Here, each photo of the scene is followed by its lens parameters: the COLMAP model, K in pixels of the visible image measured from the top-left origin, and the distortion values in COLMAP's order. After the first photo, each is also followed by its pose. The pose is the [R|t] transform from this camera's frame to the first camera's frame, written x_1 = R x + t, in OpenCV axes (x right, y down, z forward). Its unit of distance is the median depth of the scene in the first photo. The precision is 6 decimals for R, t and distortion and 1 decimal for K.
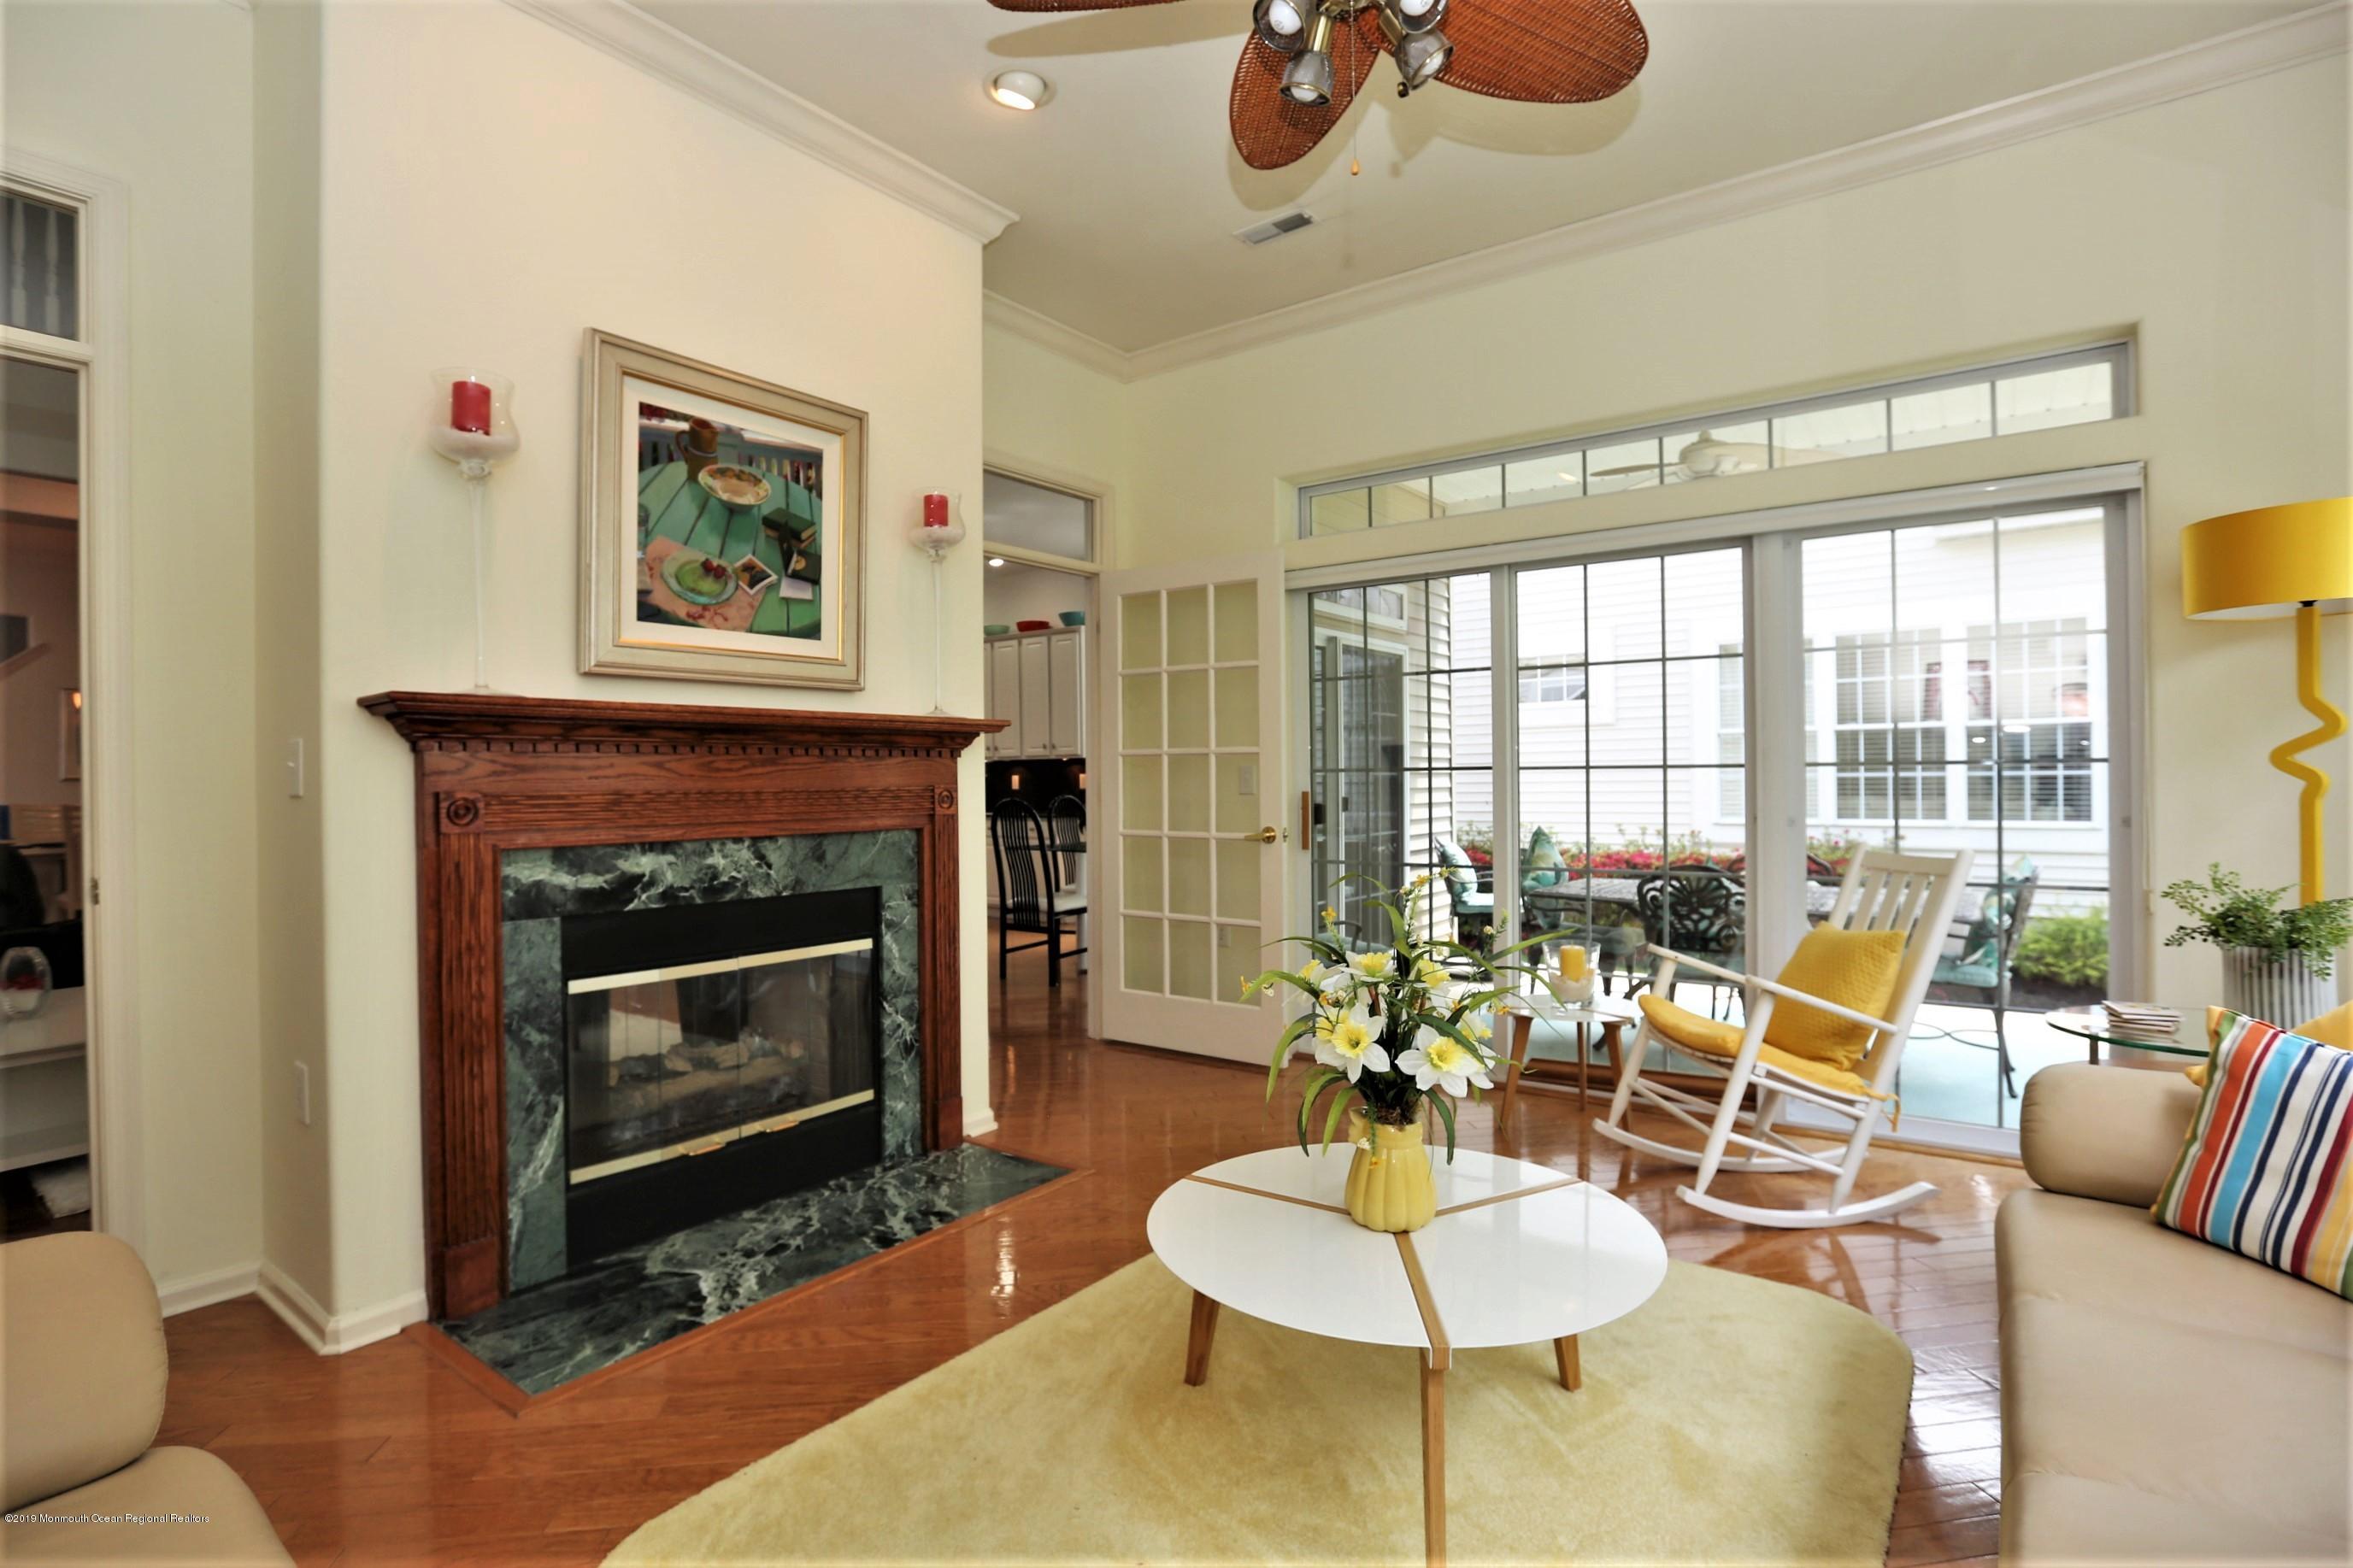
lens RADIAL K [[1149.7, 0, 1147.8], [0, 1149.7, 782.9], [0, 0, 1]] dist [-0.049427, 0.020745]
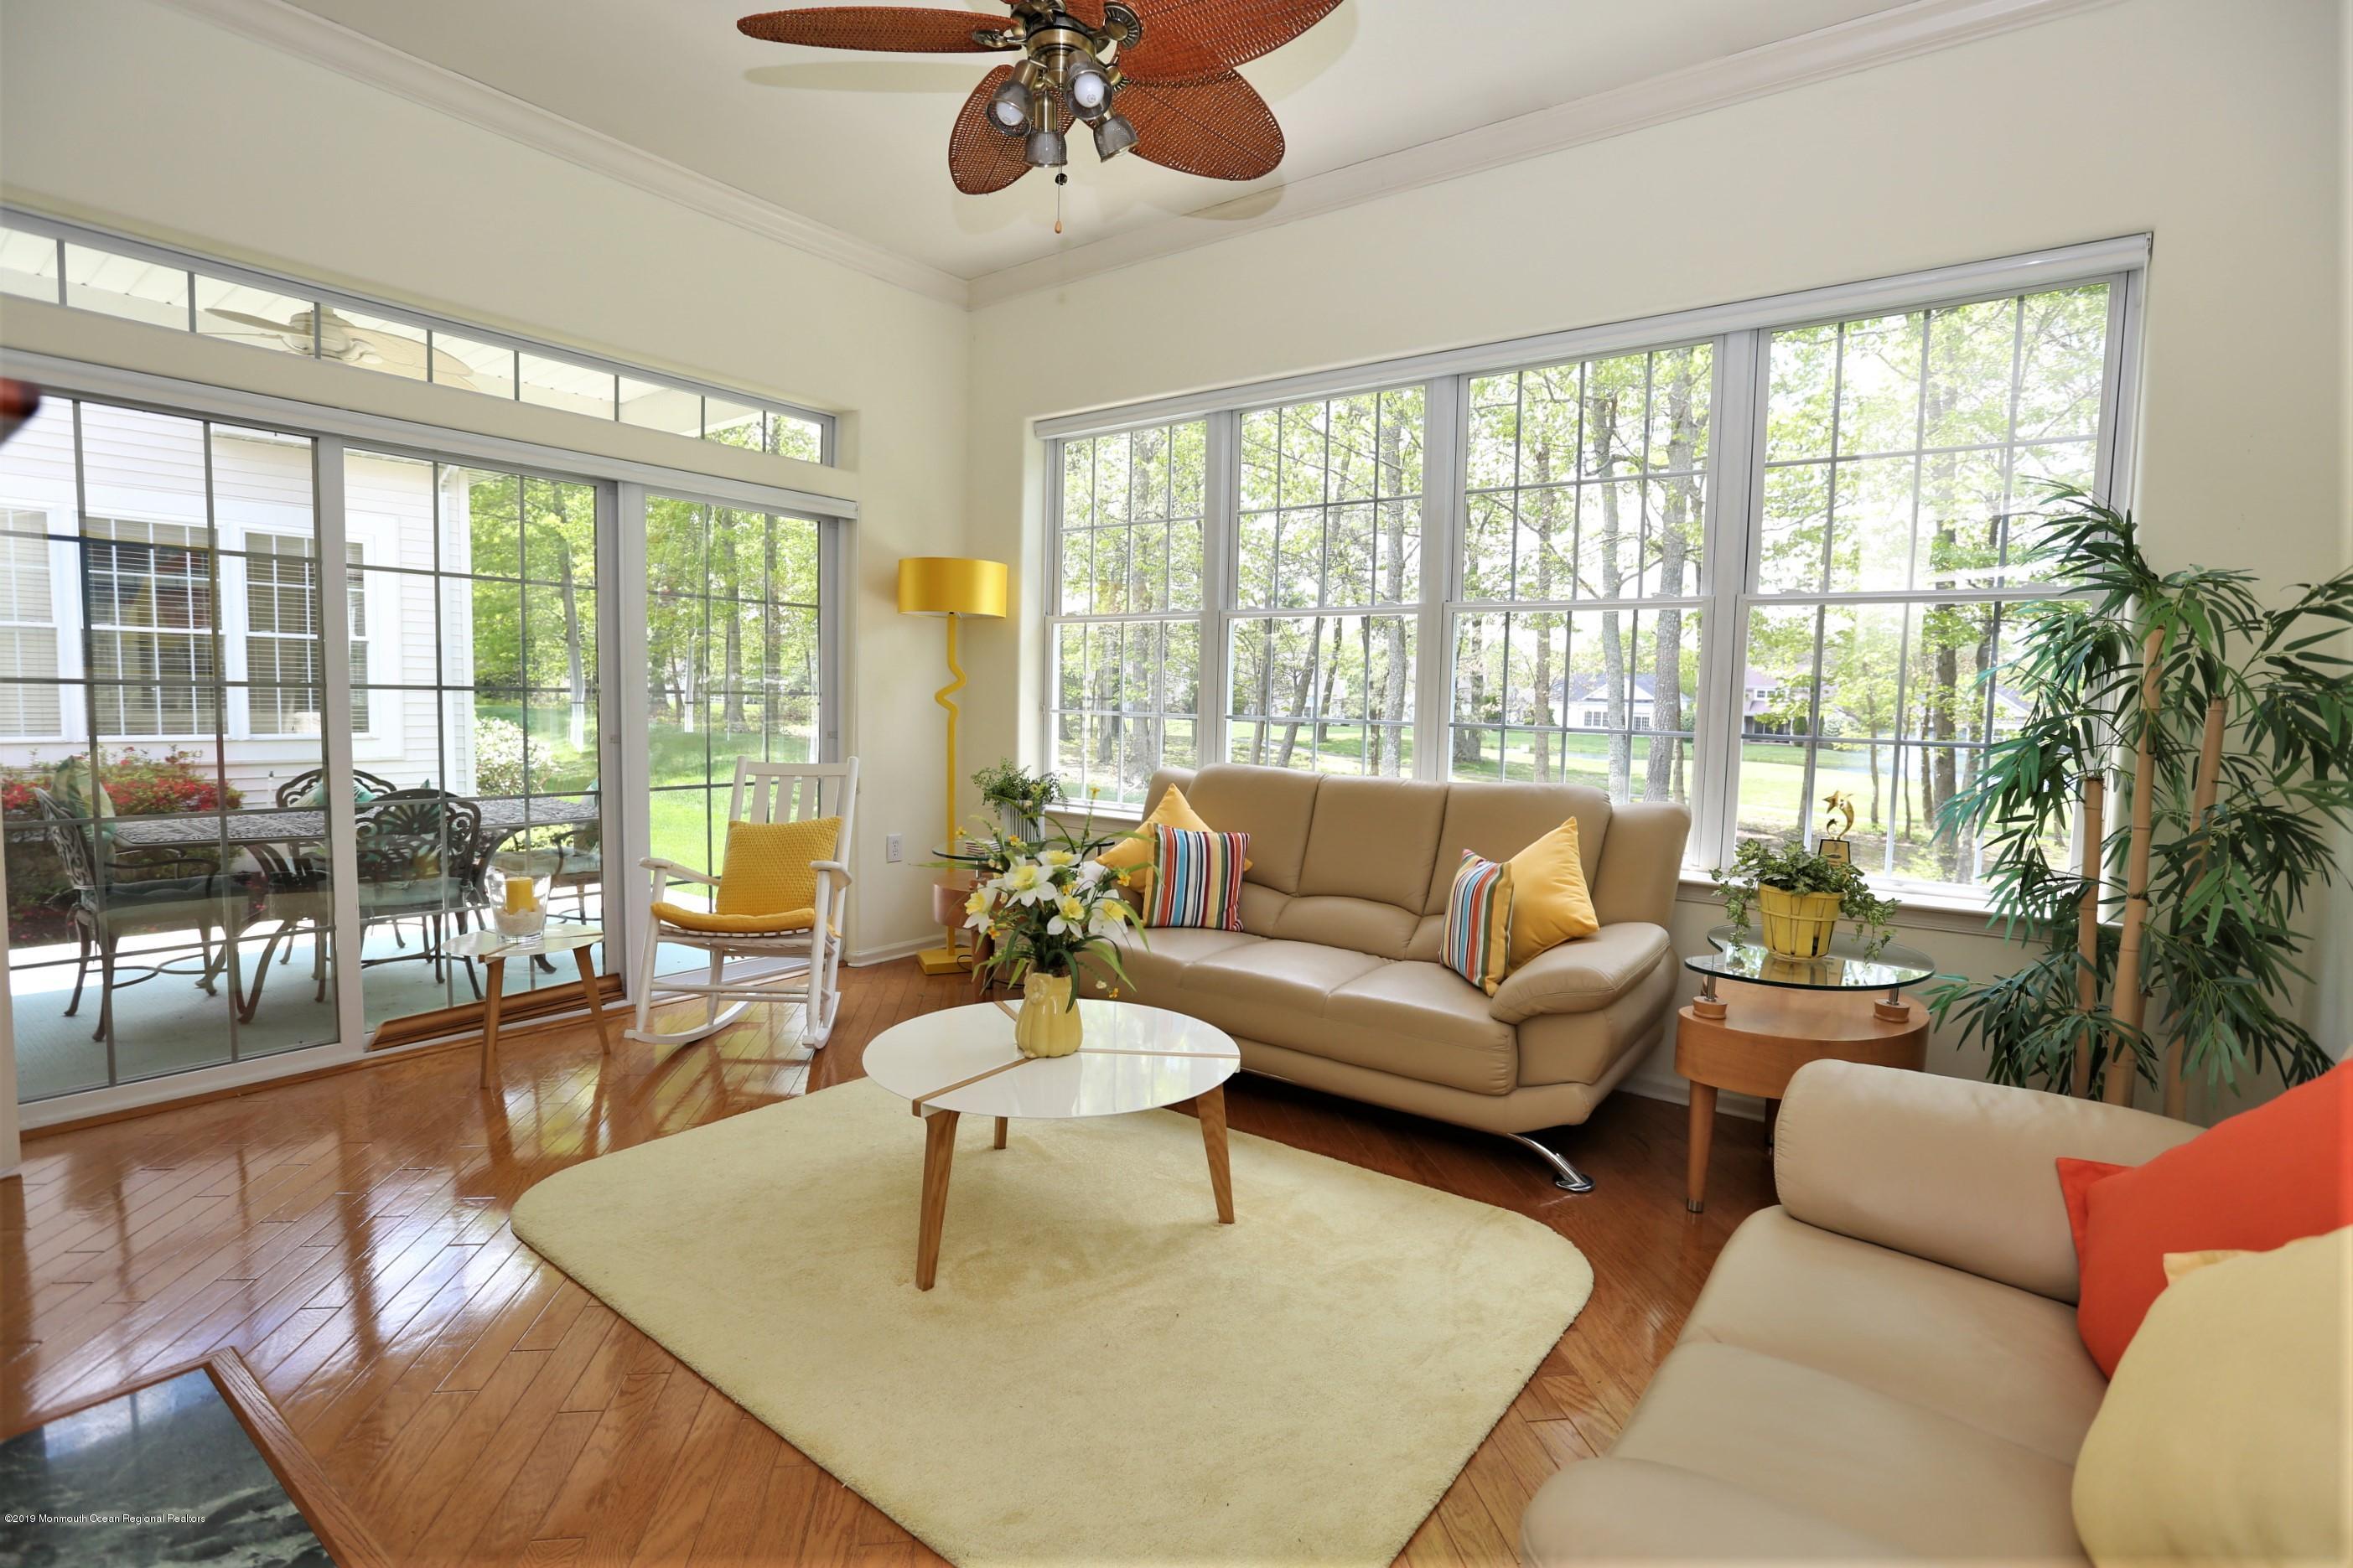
lens RADIAL K [[1115.5, 0, 1158.9], [0, 1115.5, 808.9], [0, 0, 1]] dist [-0.054519, 0.038711]
pose [[-0.000551, -0.092107, 0.995749, -0.444723], [-0.018096, 0.995587, 0.092082, -0.008702], [-0.999836, -0.017968, -0.002215, 0.374706]]
